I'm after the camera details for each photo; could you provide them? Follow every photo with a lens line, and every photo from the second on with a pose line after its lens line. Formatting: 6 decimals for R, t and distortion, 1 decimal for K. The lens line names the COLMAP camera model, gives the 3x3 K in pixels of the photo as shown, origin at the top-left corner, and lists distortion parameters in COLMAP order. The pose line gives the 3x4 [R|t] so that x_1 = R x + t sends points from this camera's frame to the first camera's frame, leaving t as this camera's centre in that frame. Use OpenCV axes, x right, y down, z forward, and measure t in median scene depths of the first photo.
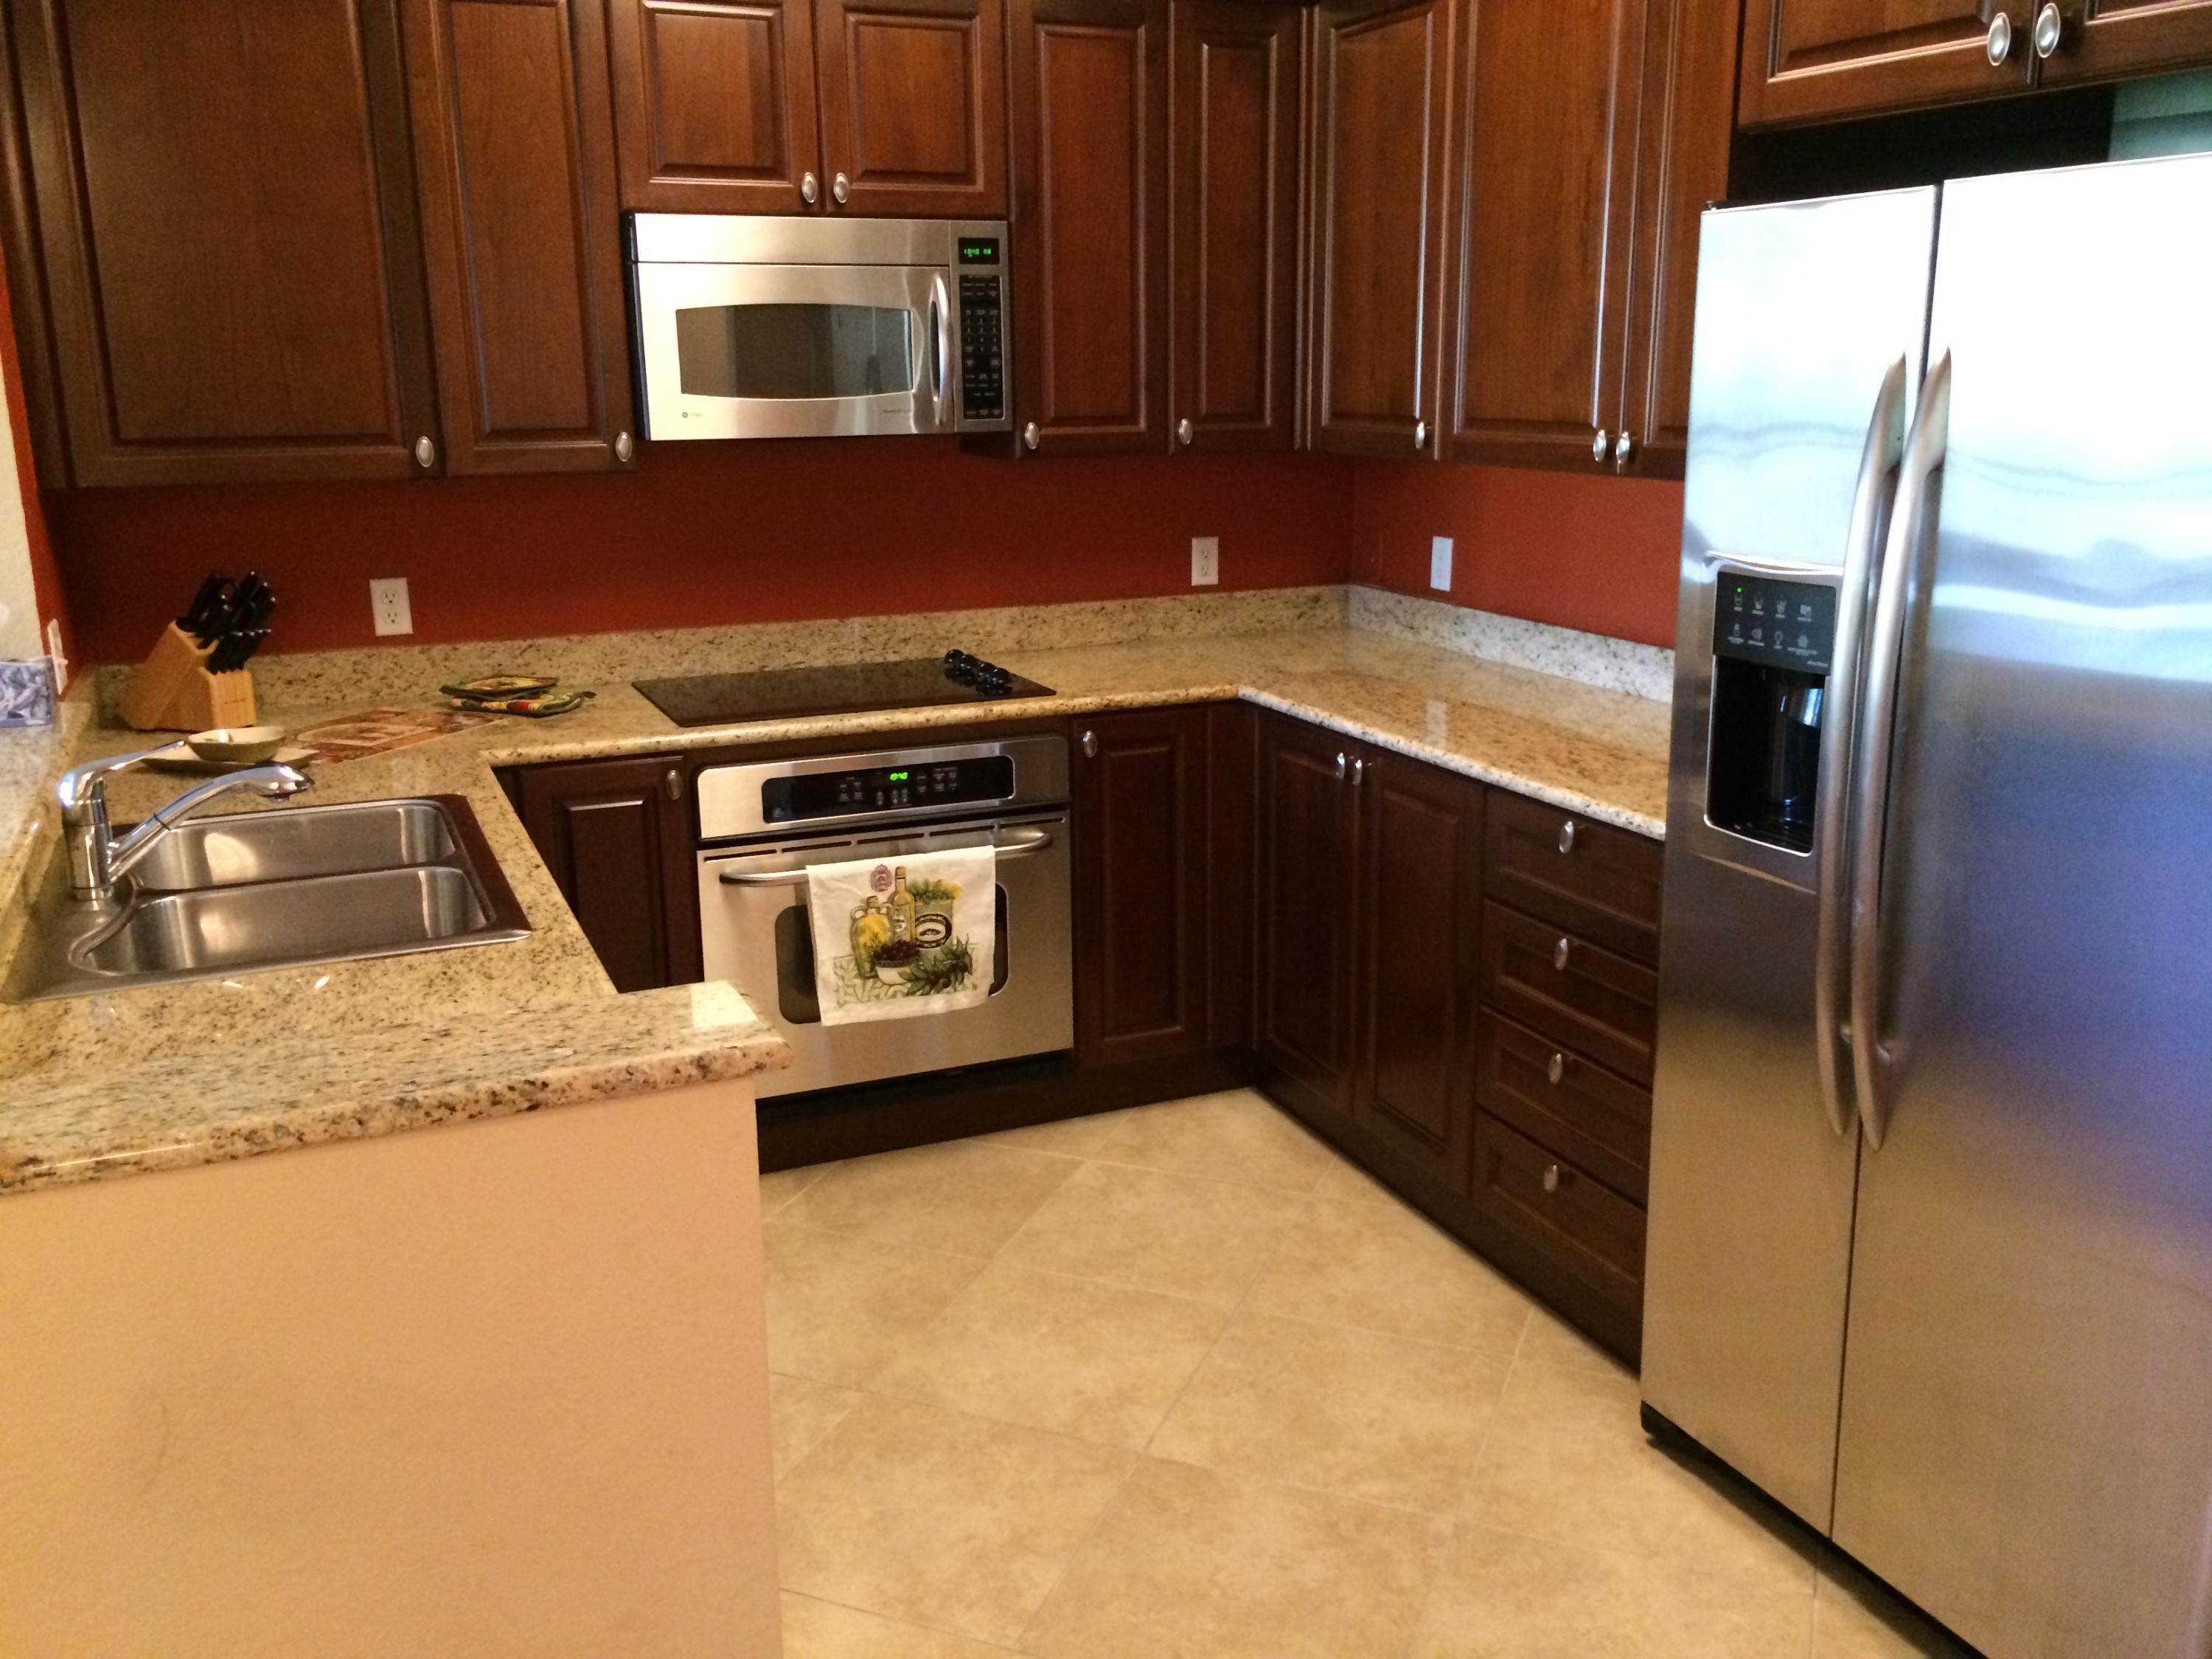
lens RADIAL K [[1906.4, 0, 1098.5], [0, 1906.4, 813.1], [0, 0, 1]] dist [0.073104, -0.100457]
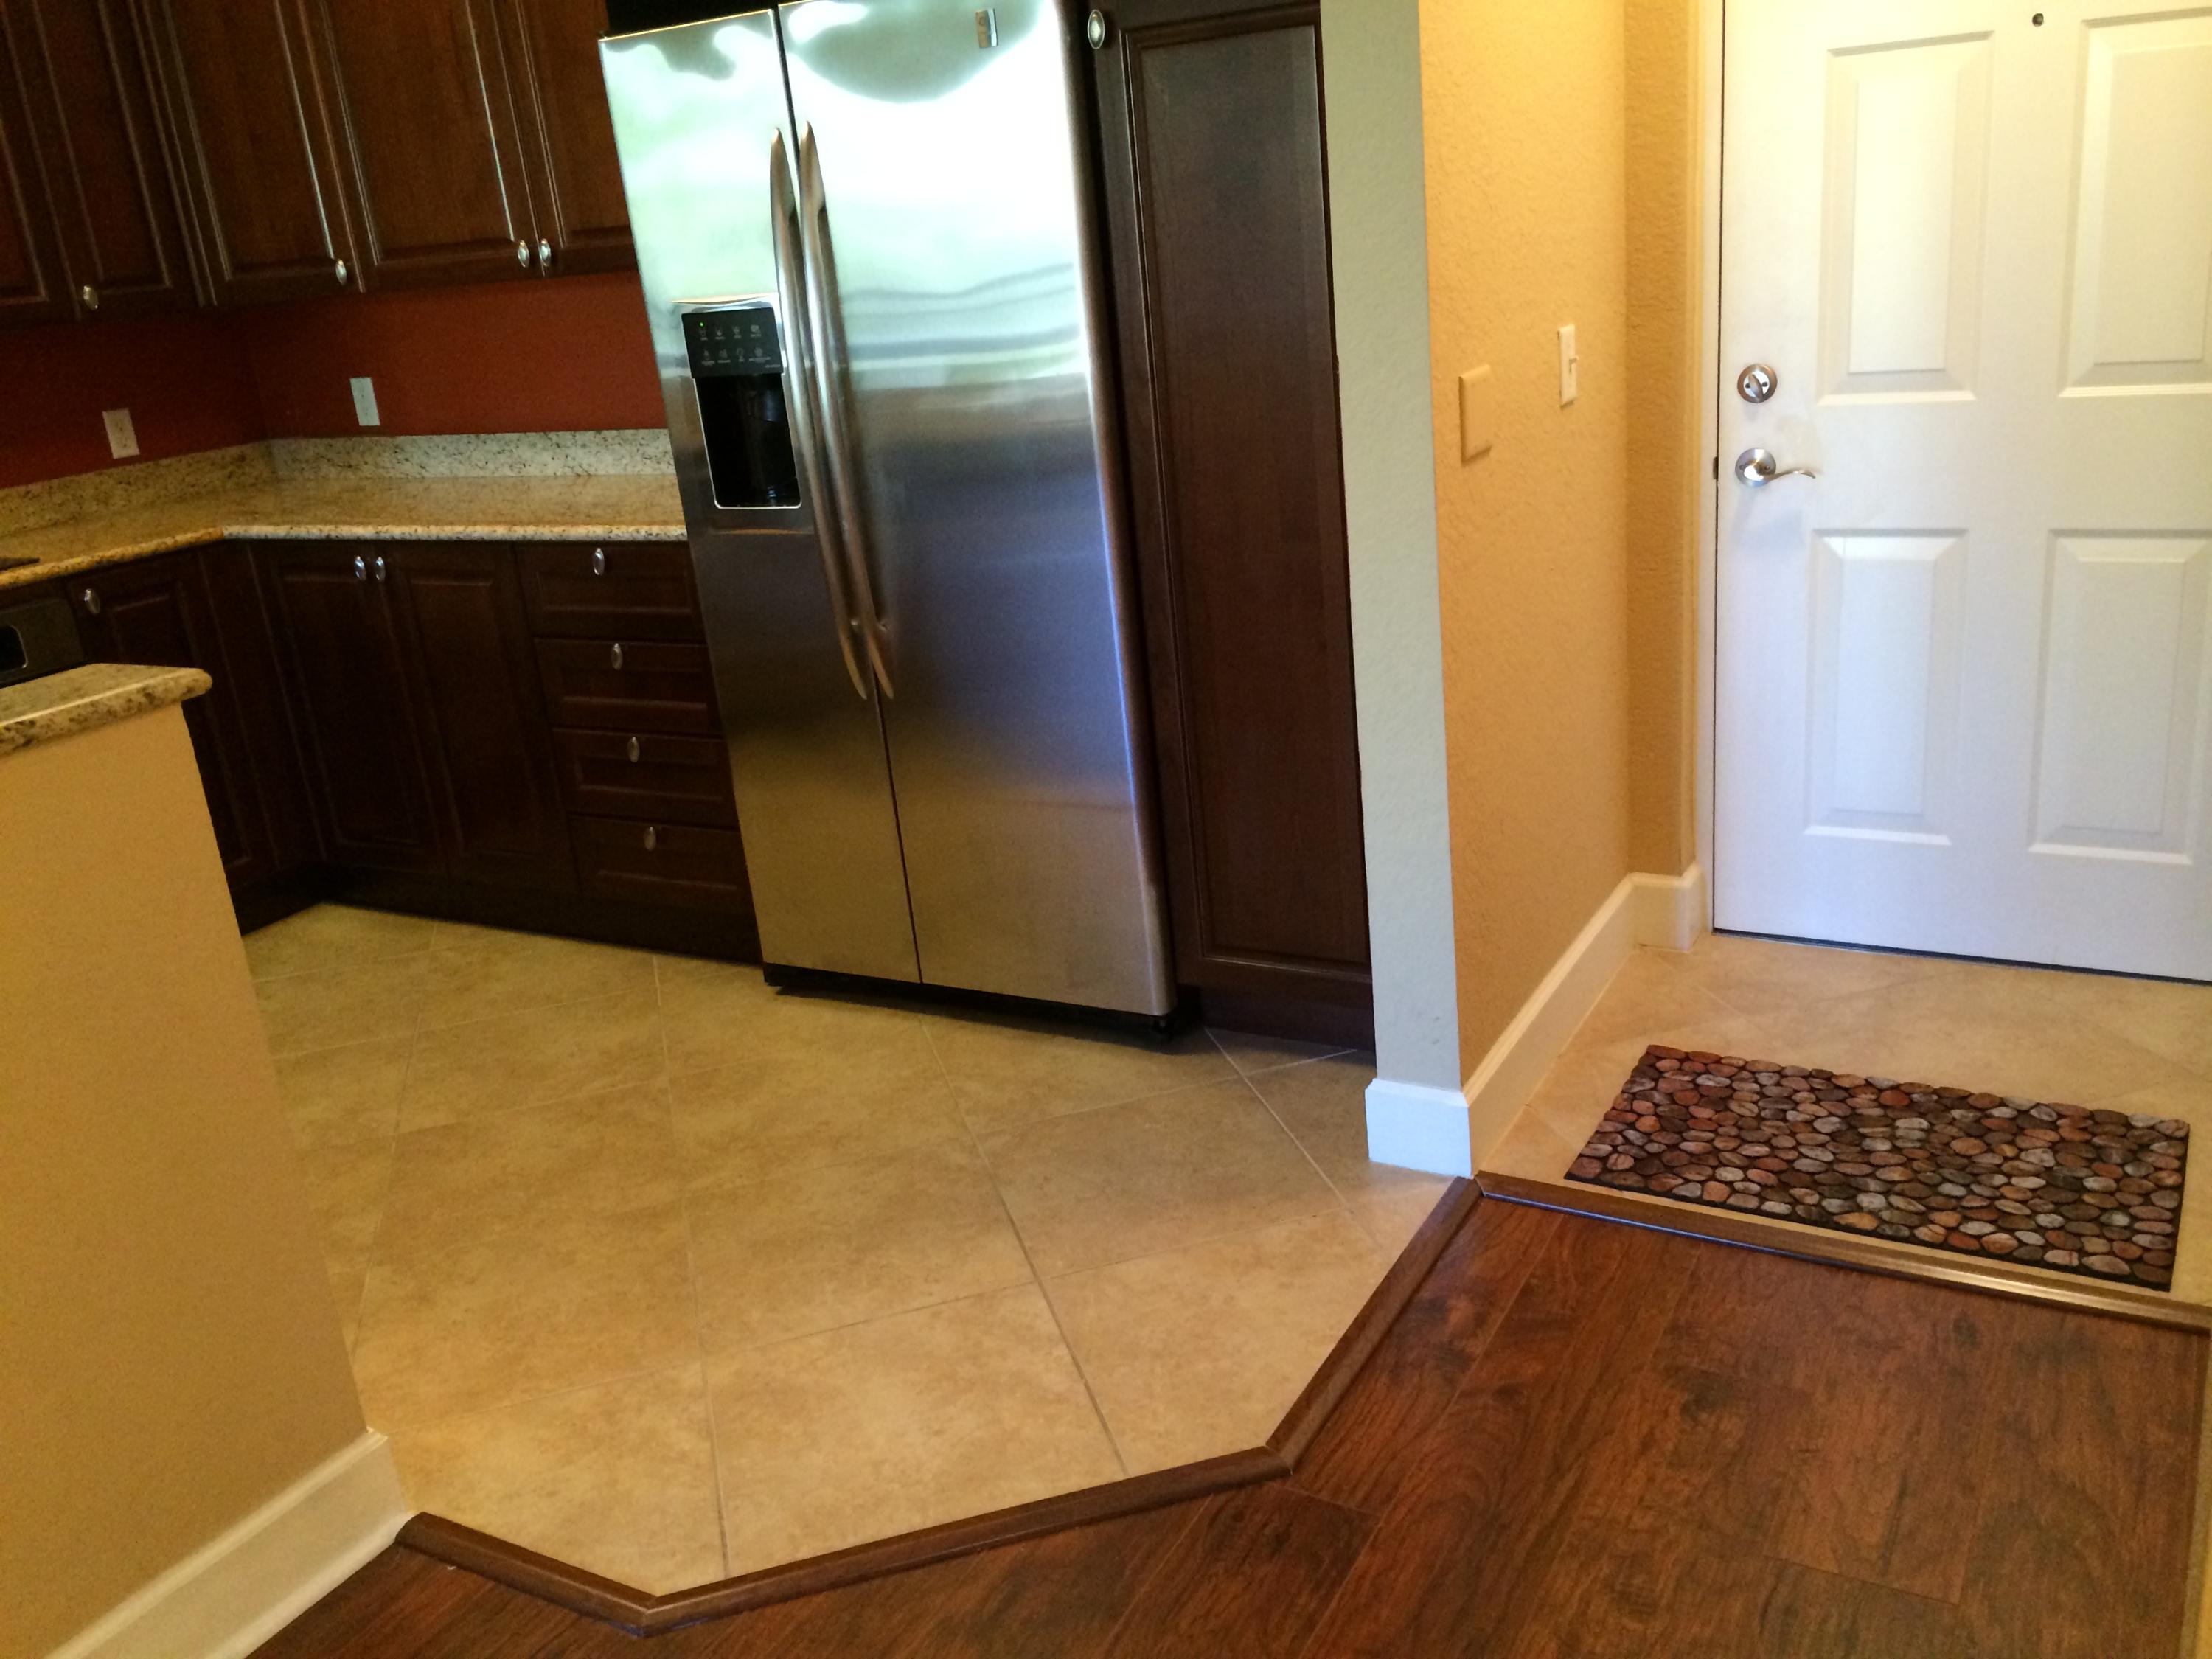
lens RADIAL K [[1906.4, 0, 1117.4], [0, 1906.4, 825.9], [0, 0, 1]] dist [0.073104, -0.100457]
pose [[0.793787, -0.251993, 0.553536, -0.181218], [0.227161, 0.967102, 0.114509, 0.091579], [-0.564181, 0.034846, 0.824916, -0.178228]]
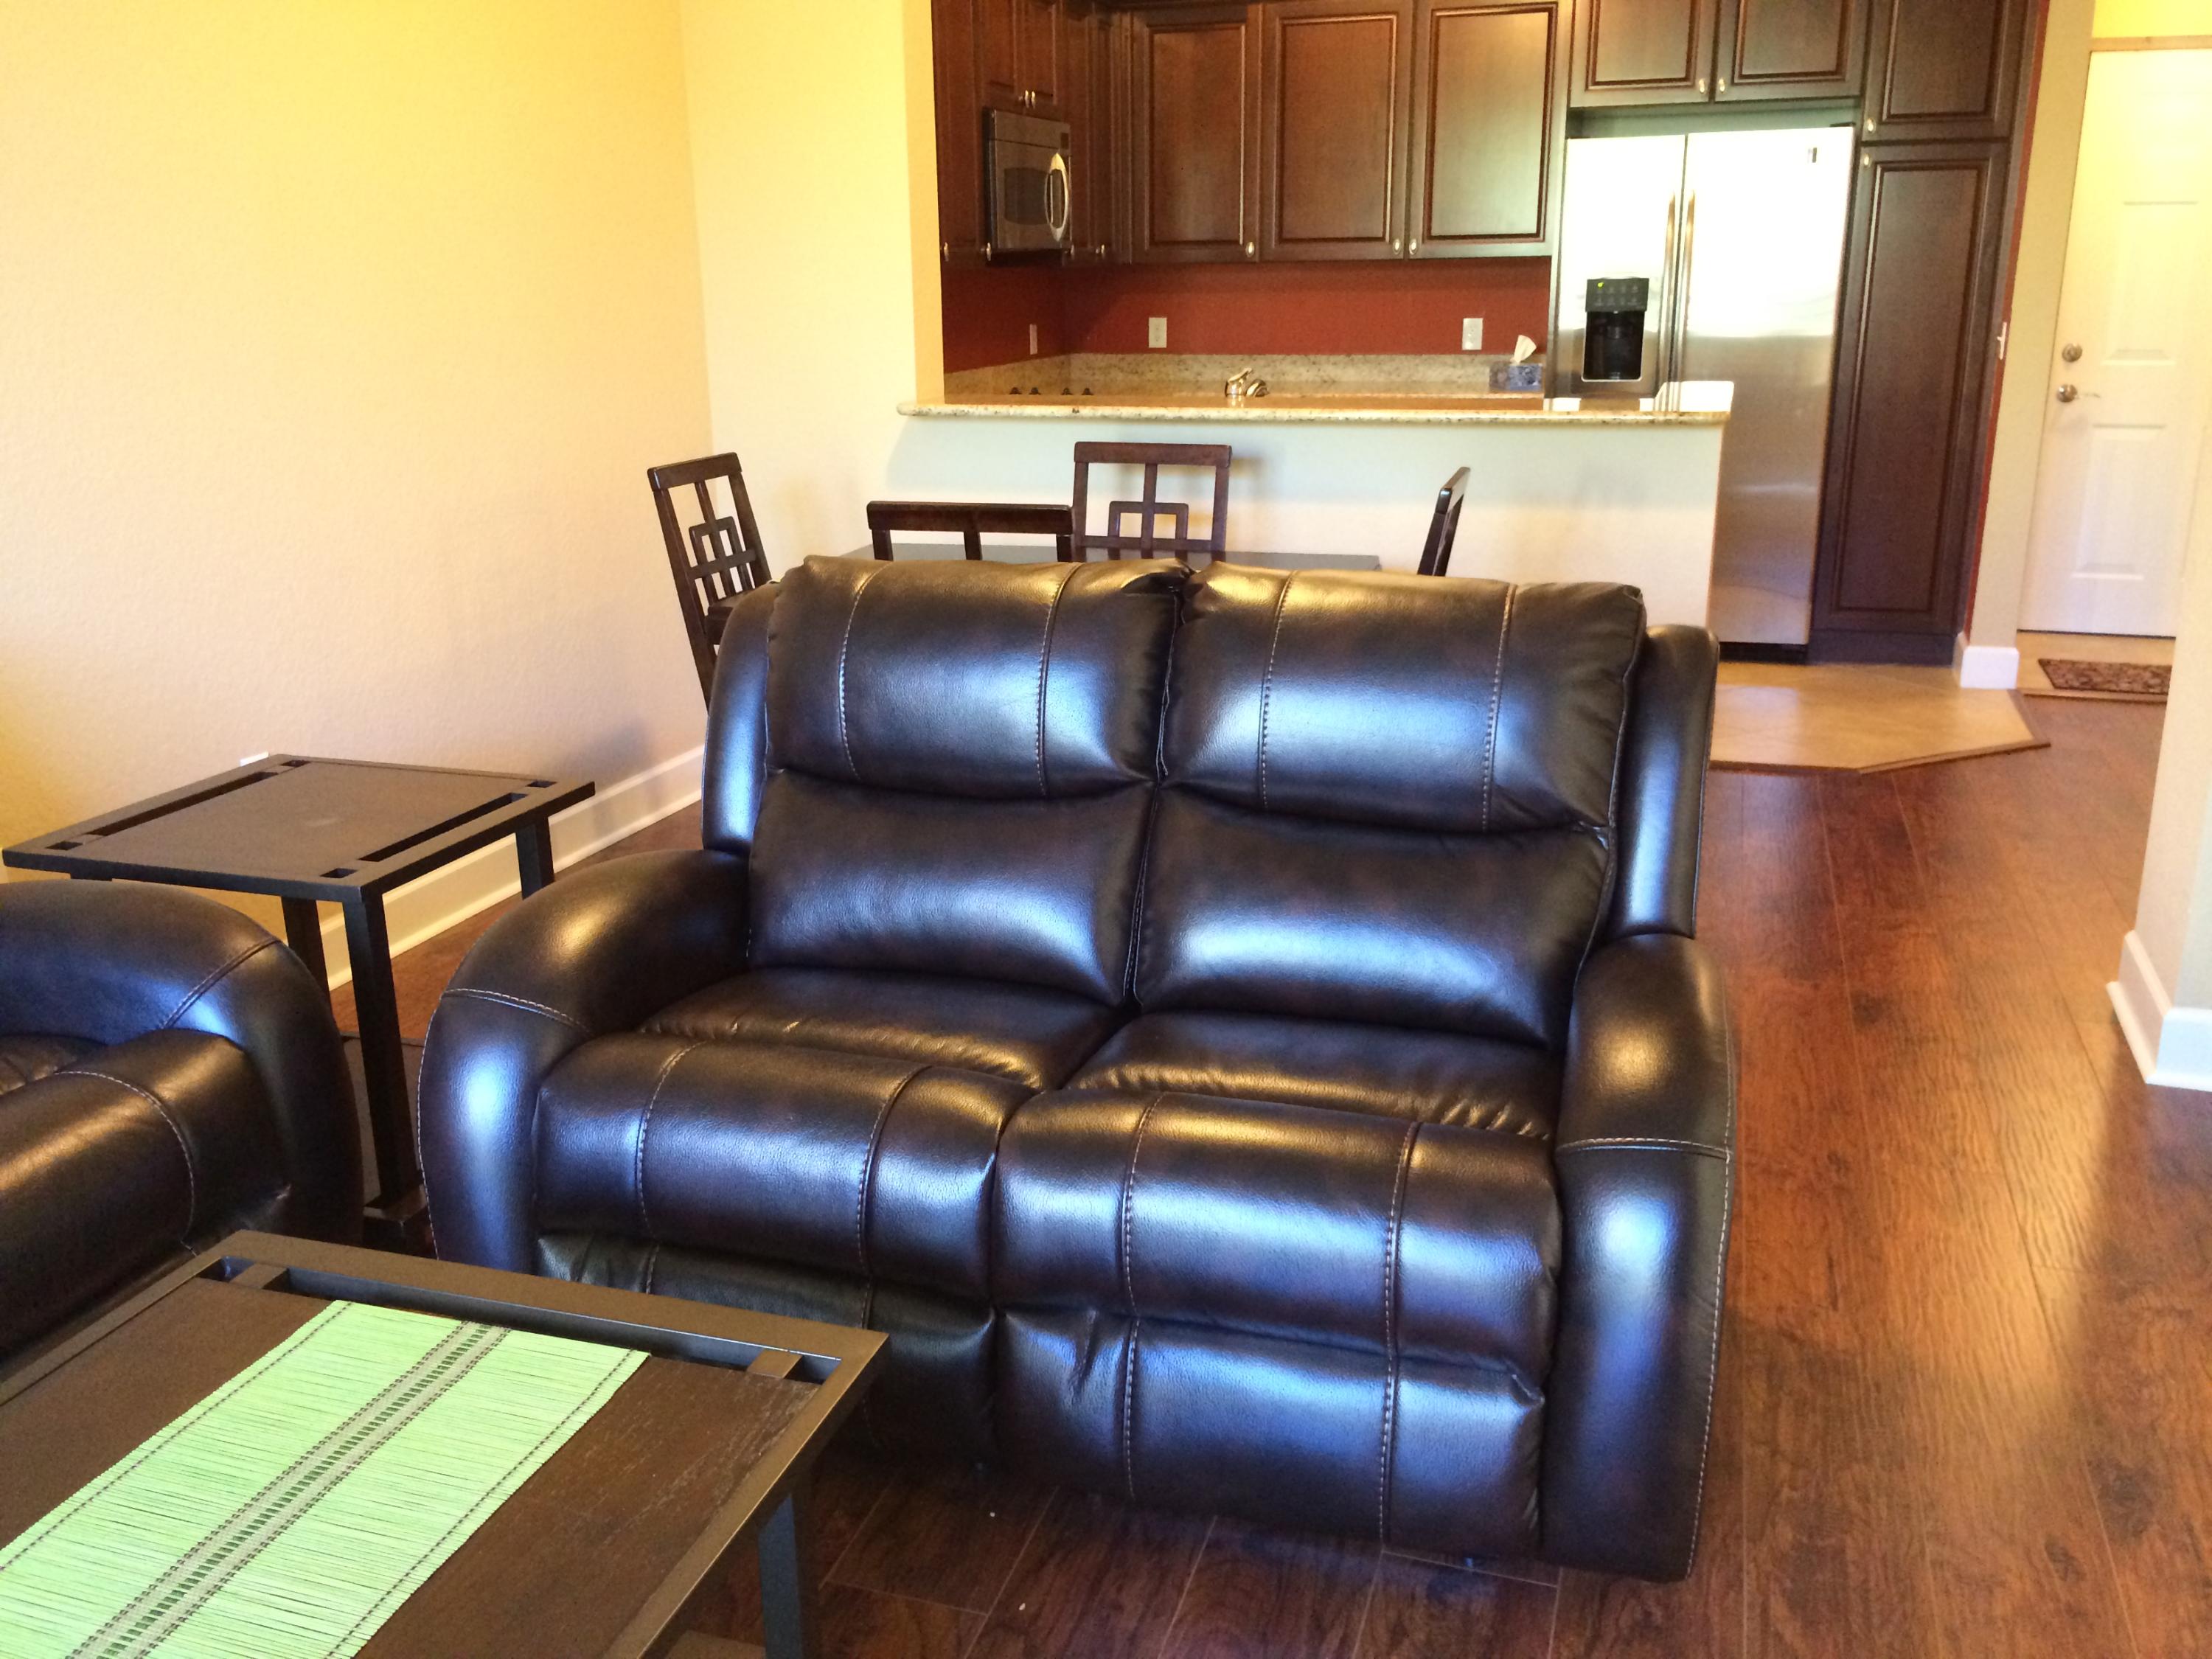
lens RADIAL K [[1906.4, 0, 1110.5], [0, 1906.4, 830.8], [0, 0, 1]] dist [0.073104, -0.100457]
pose [[0.656332, -0.215477, 0.723048, -1.472403], [0.184859, 0.975065, 0.122778, 0.112673], [-0.731475, 0.053079, 0.679799, -0.180838]]
